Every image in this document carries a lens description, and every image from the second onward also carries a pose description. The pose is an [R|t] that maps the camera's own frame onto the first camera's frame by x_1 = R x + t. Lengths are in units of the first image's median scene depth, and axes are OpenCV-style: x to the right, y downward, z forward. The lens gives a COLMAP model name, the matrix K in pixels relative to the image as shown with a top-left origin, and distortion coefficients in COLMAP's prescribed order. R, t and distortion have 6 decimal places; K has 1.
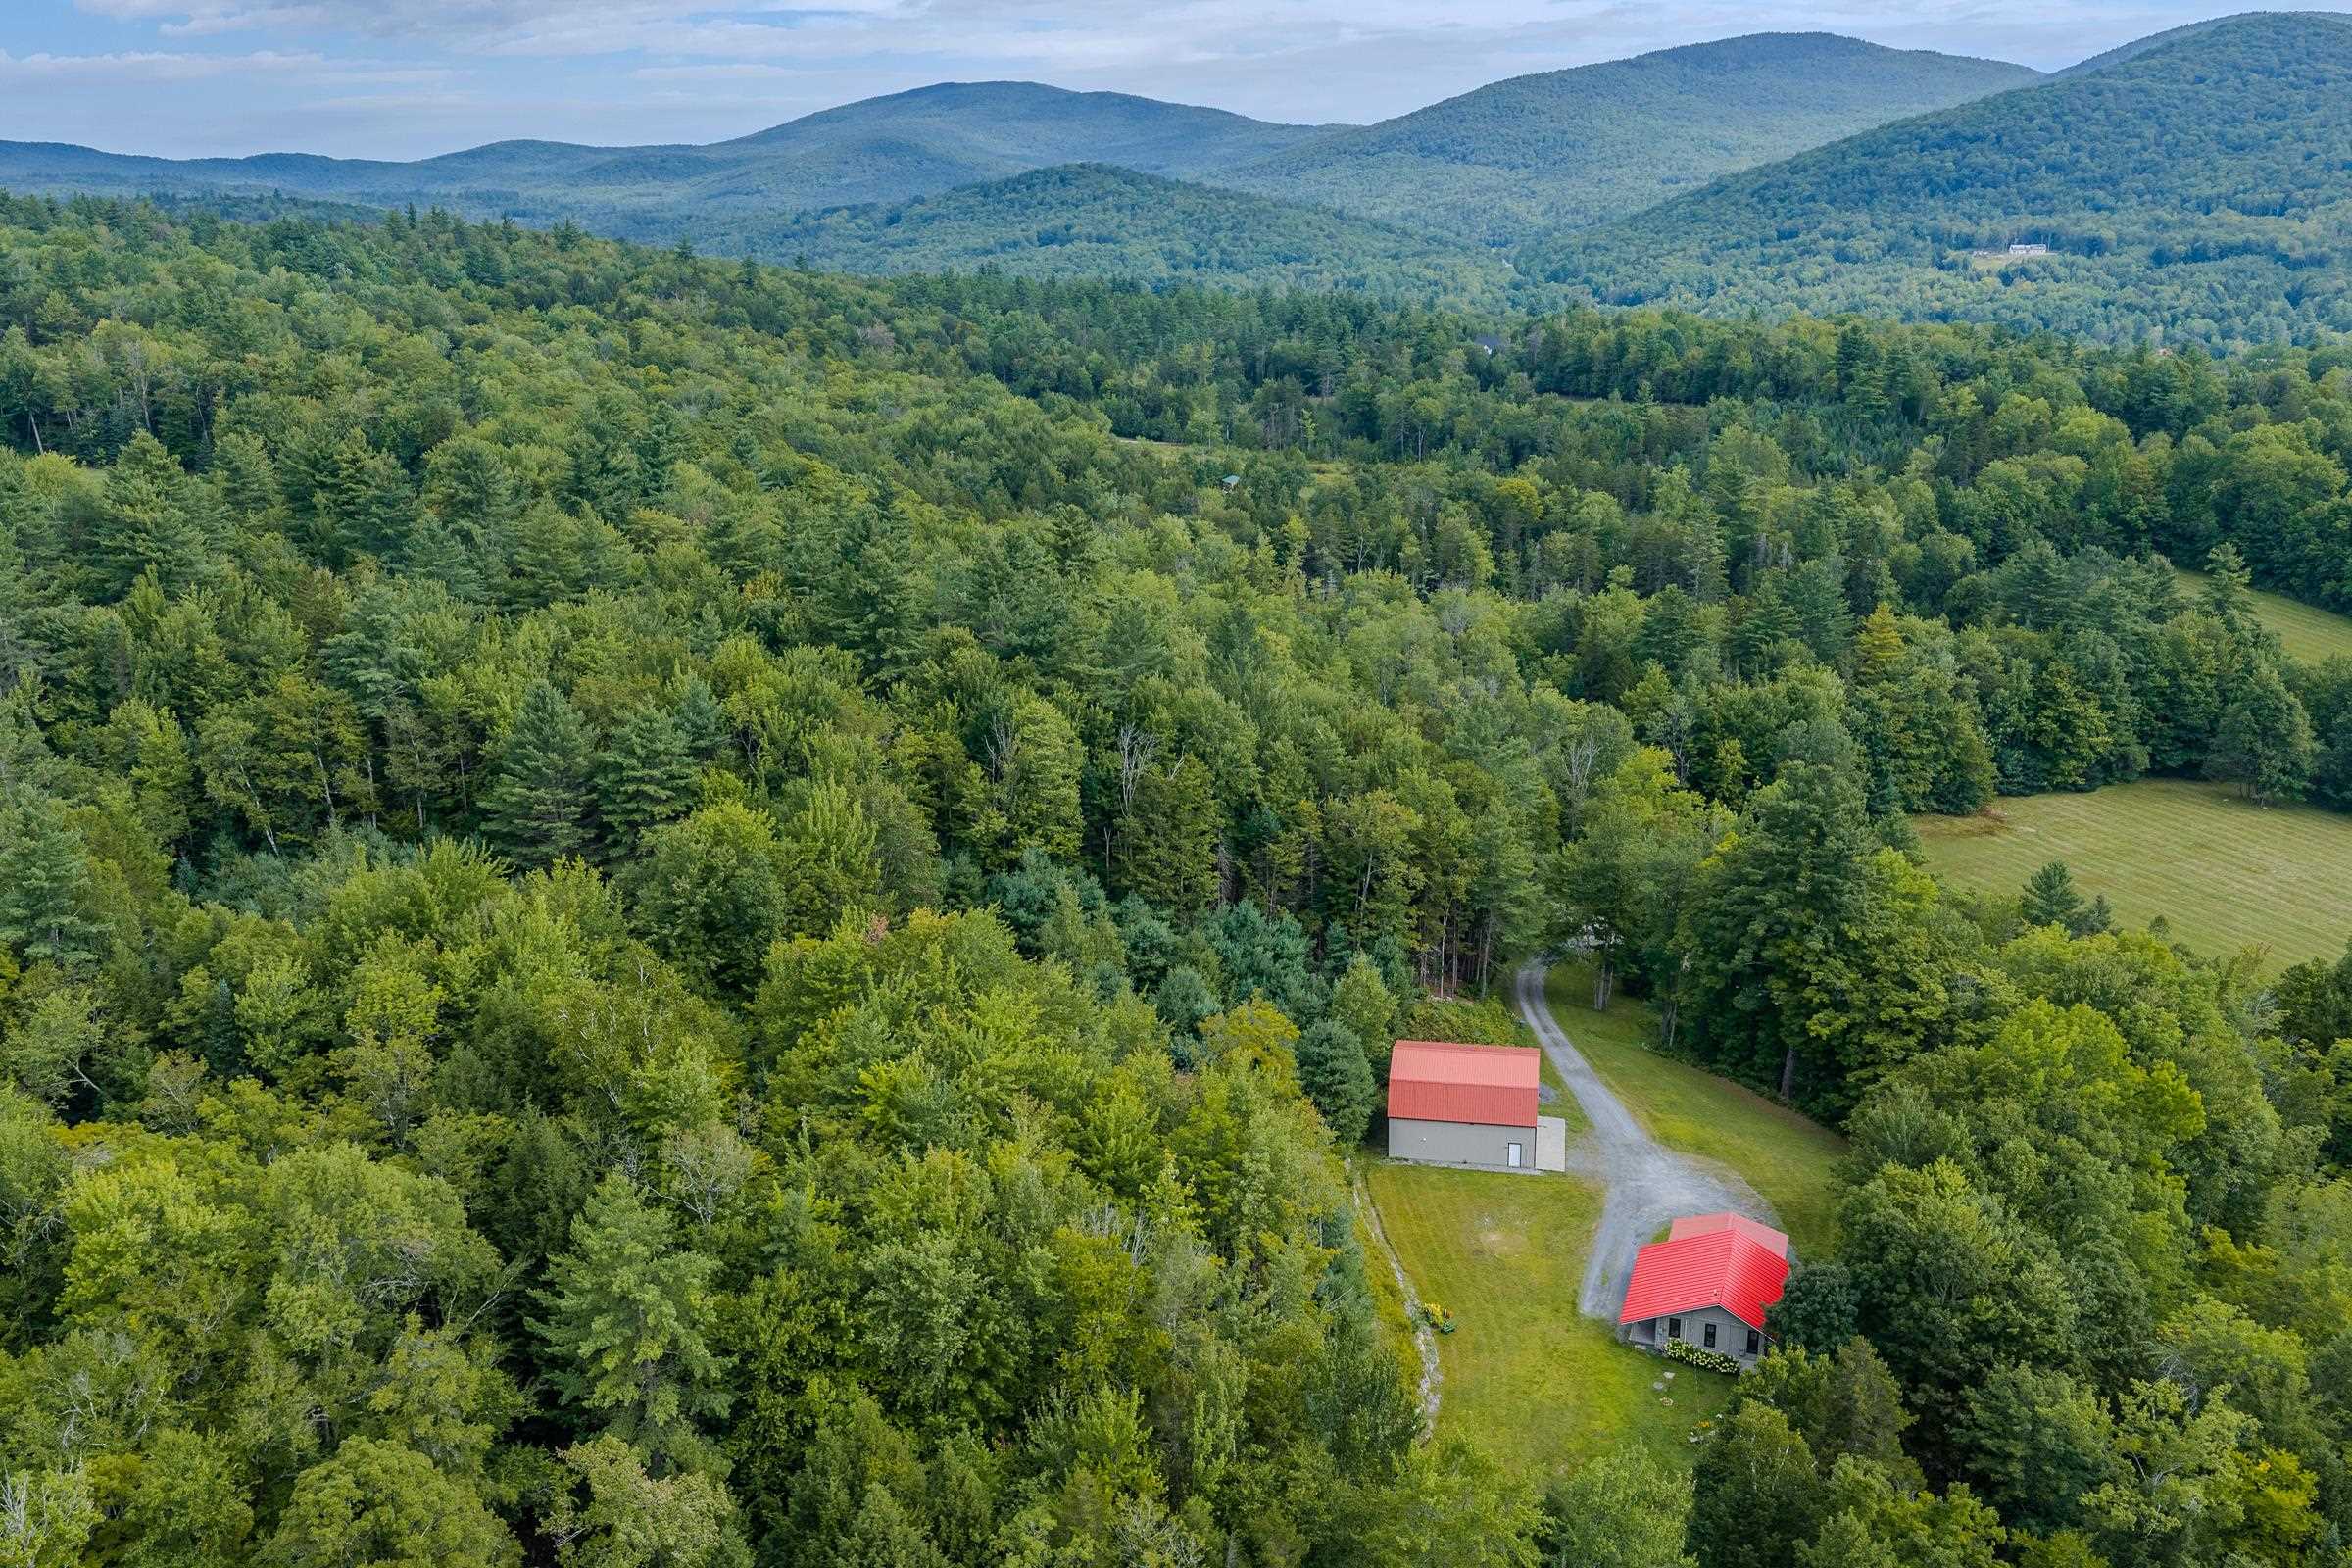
lens RADIAL K [[1966.4, 0, 1176.0], [0, 1966.4, 784.0], [0, 0, 1]] dist [0.015879, 0.000488]
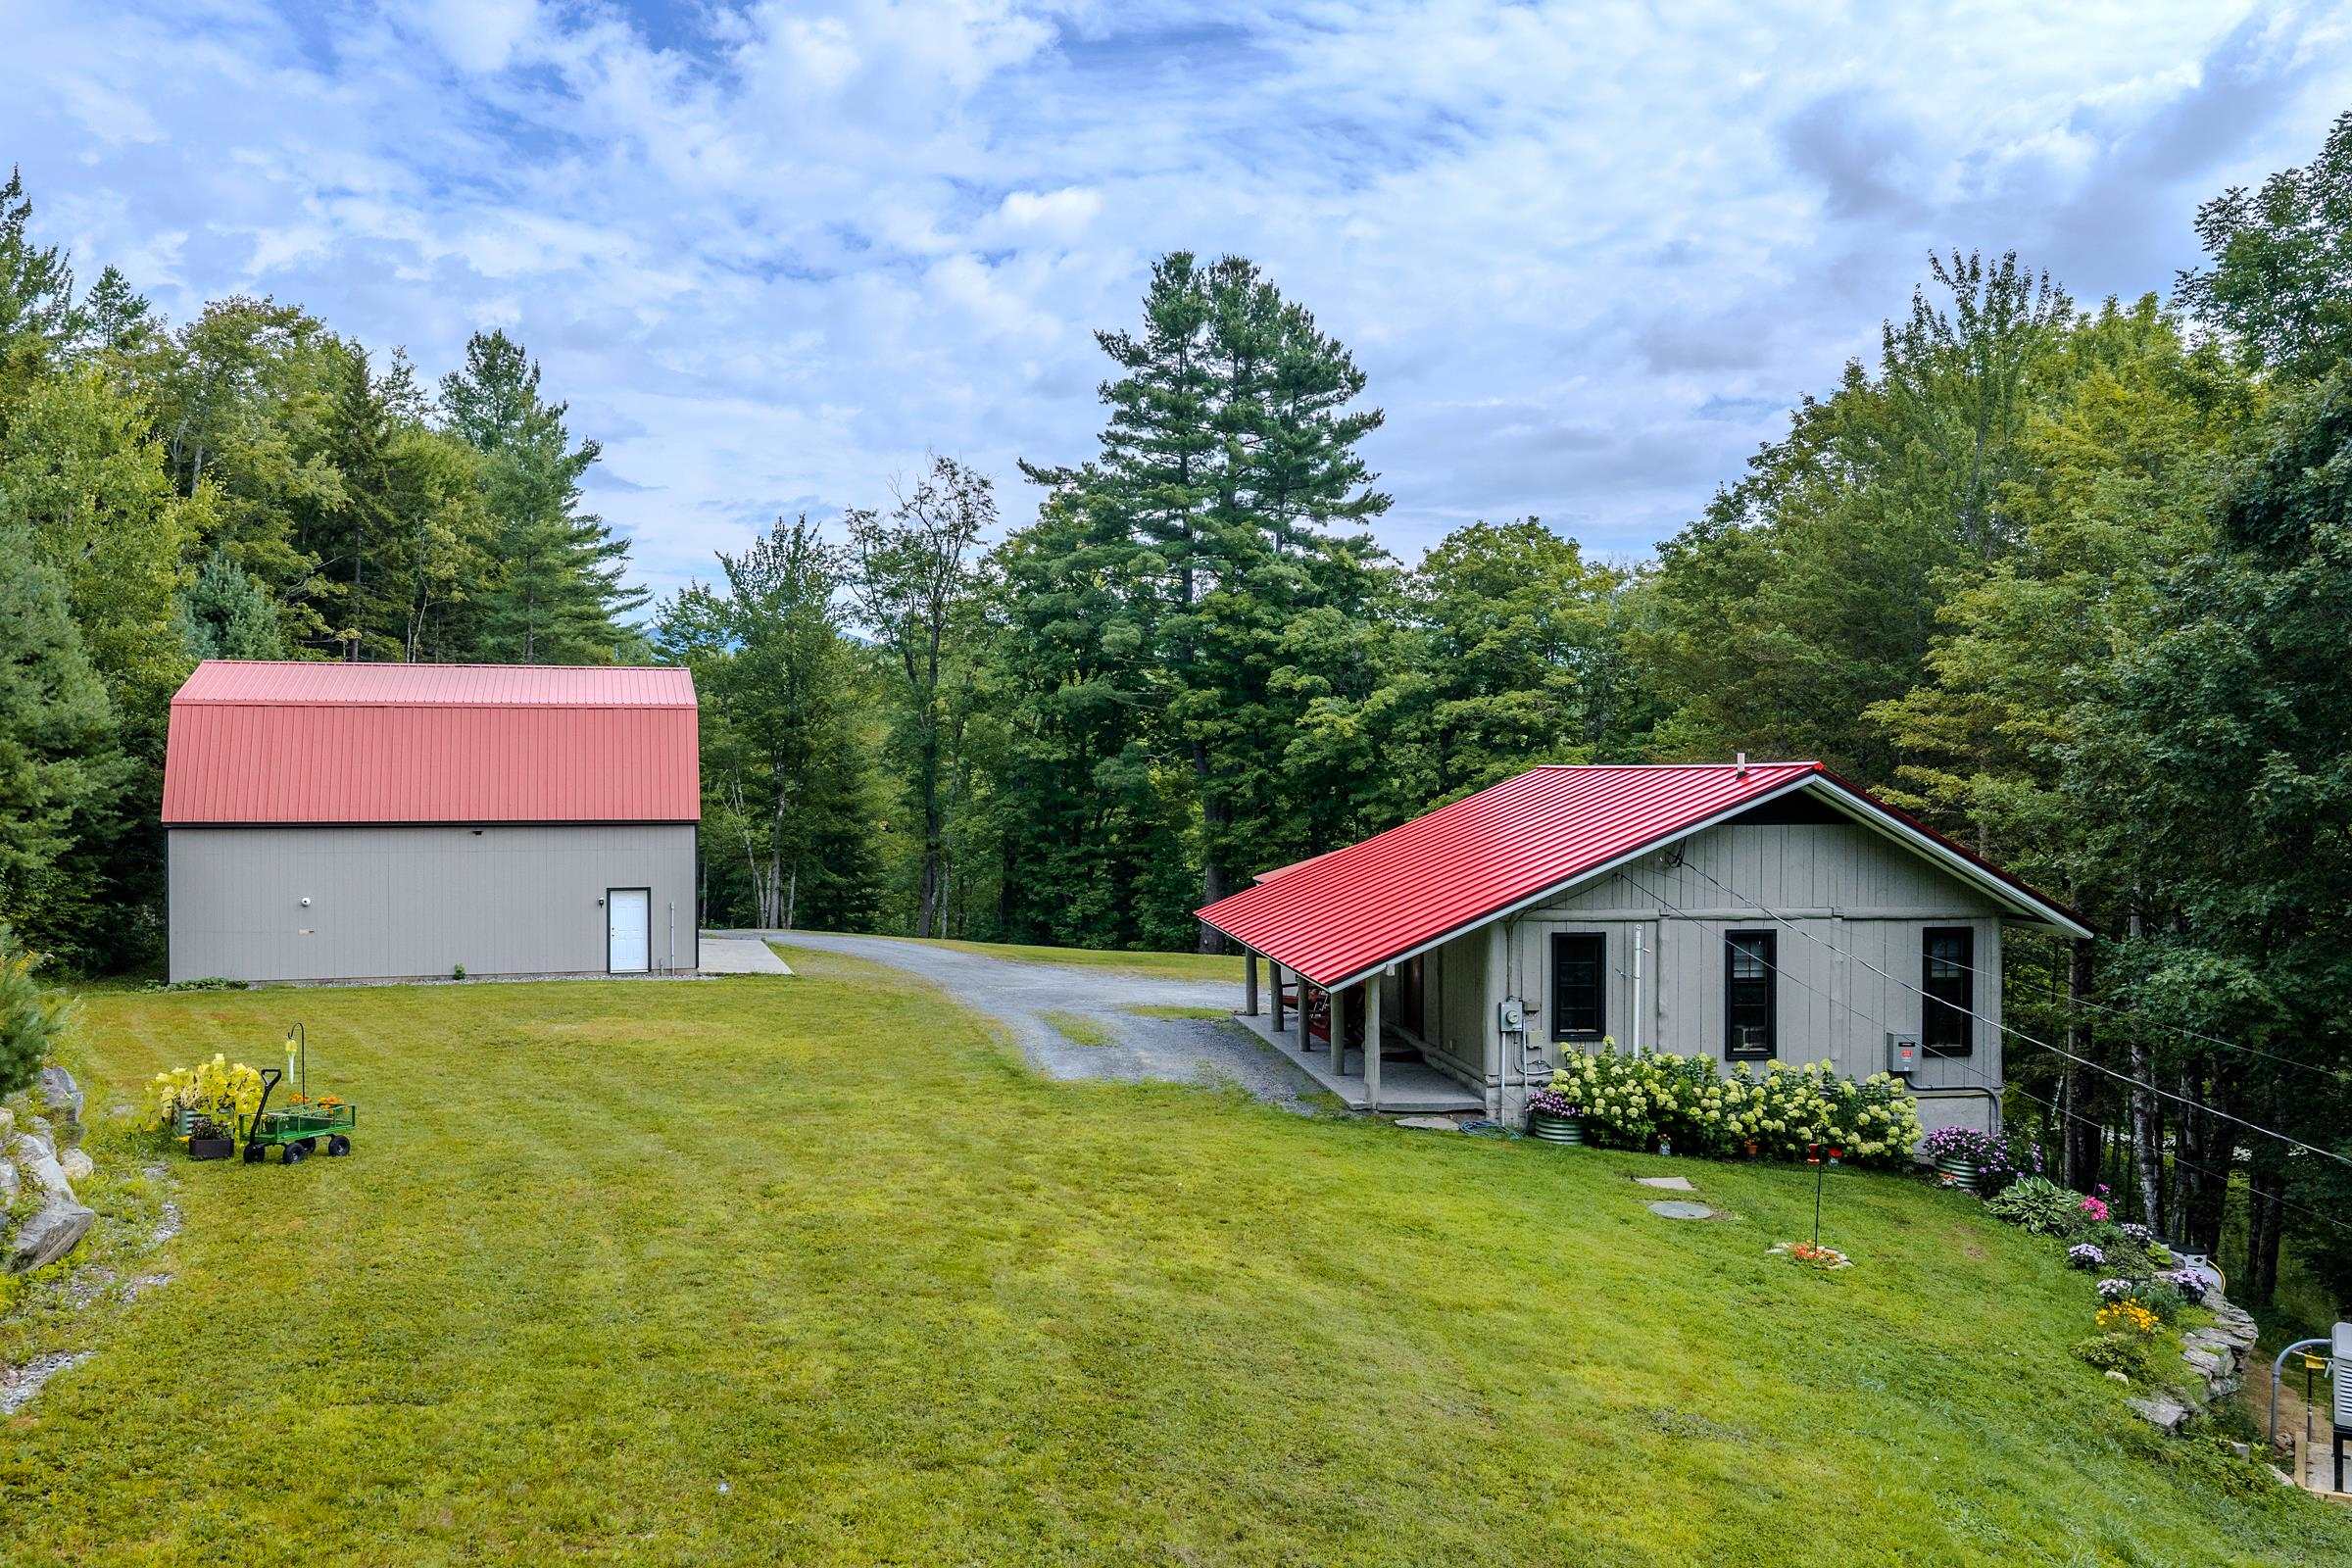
lens RADIAL K [[1966.4, 0, 1176.0], [0, 1966.4, 784.0], [0, 0, 1]] dist [0.015879, 0.000488]
pose [[0.889046, -0.000315, 0.457818, 0.105200], [0.108394, 0.971712, -0.209823, 0.233272], [-0.444801, 0.236167, 0.863931, 0.677028]]
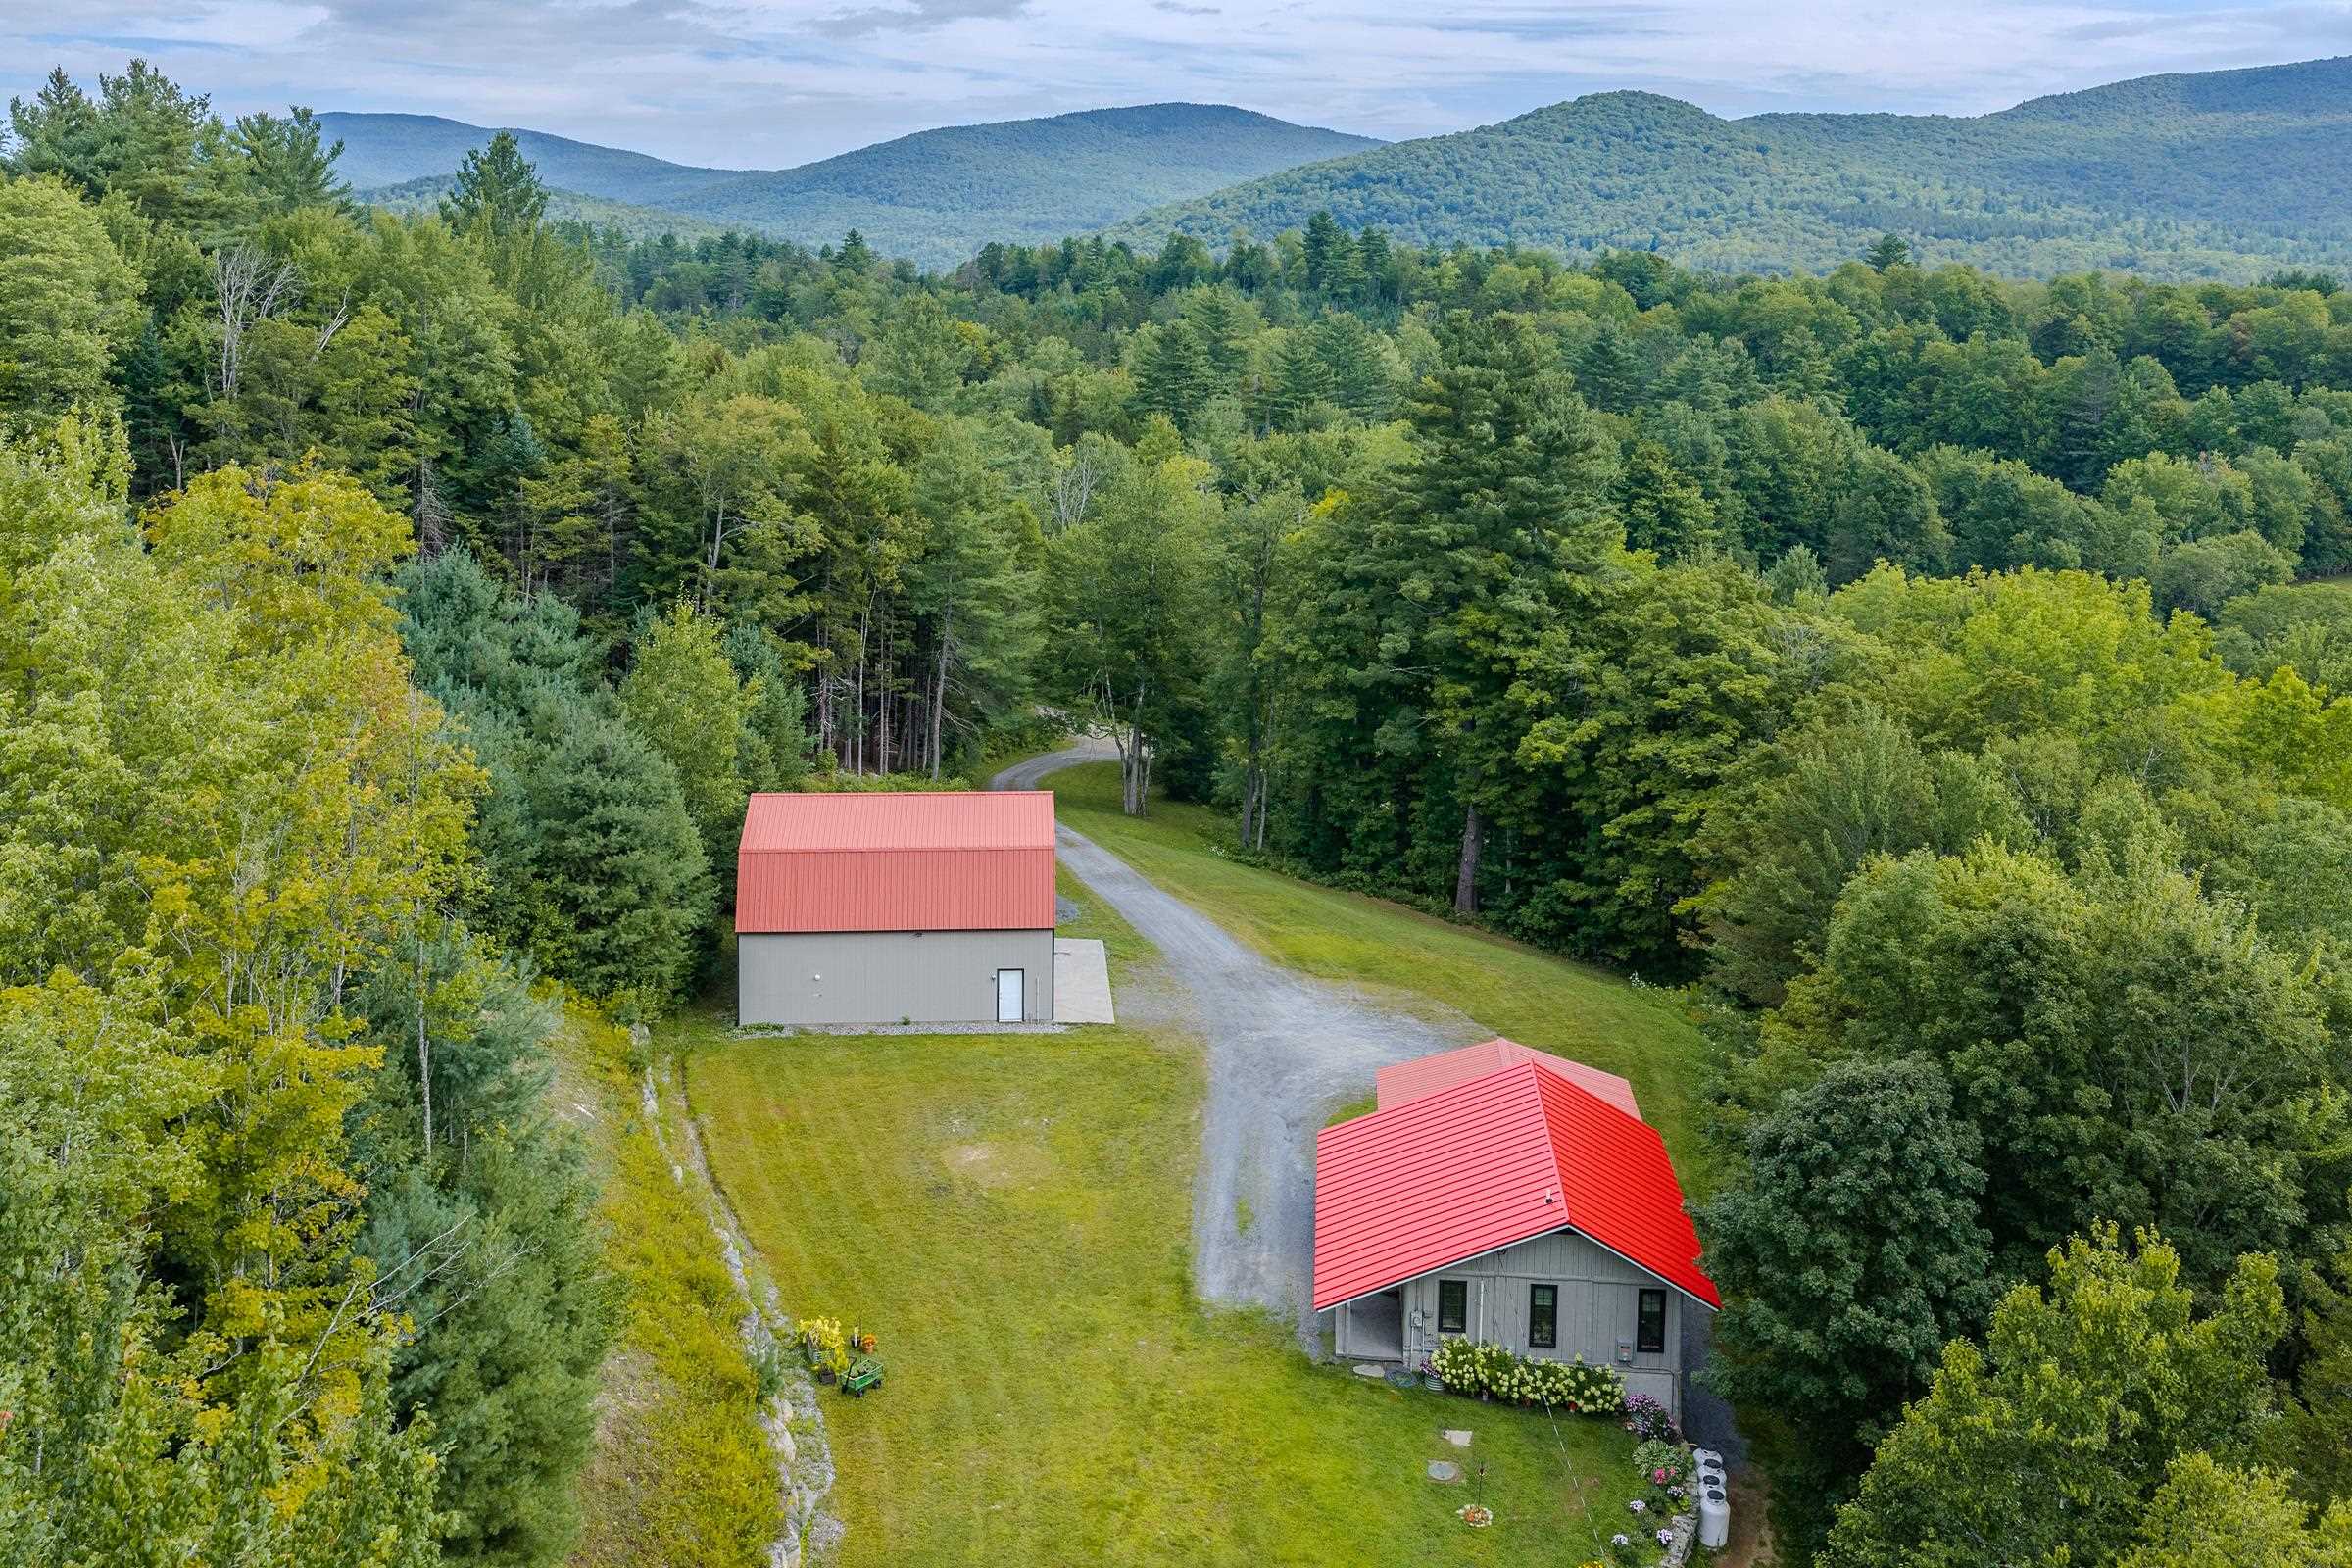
lens RADIAL K [[2147.0, 0, 1174.3], [0, 2147.0, 447.7], [0, 0, 1]] dist [0.038843, 0.003155]
pose [[0.963396, 0.000030, 0.268082, 0.070070], [0.045191, 0.985671, -0.162514, 0.141237], [-0.264245, 0.168680, 0.949590, 0.467414]]
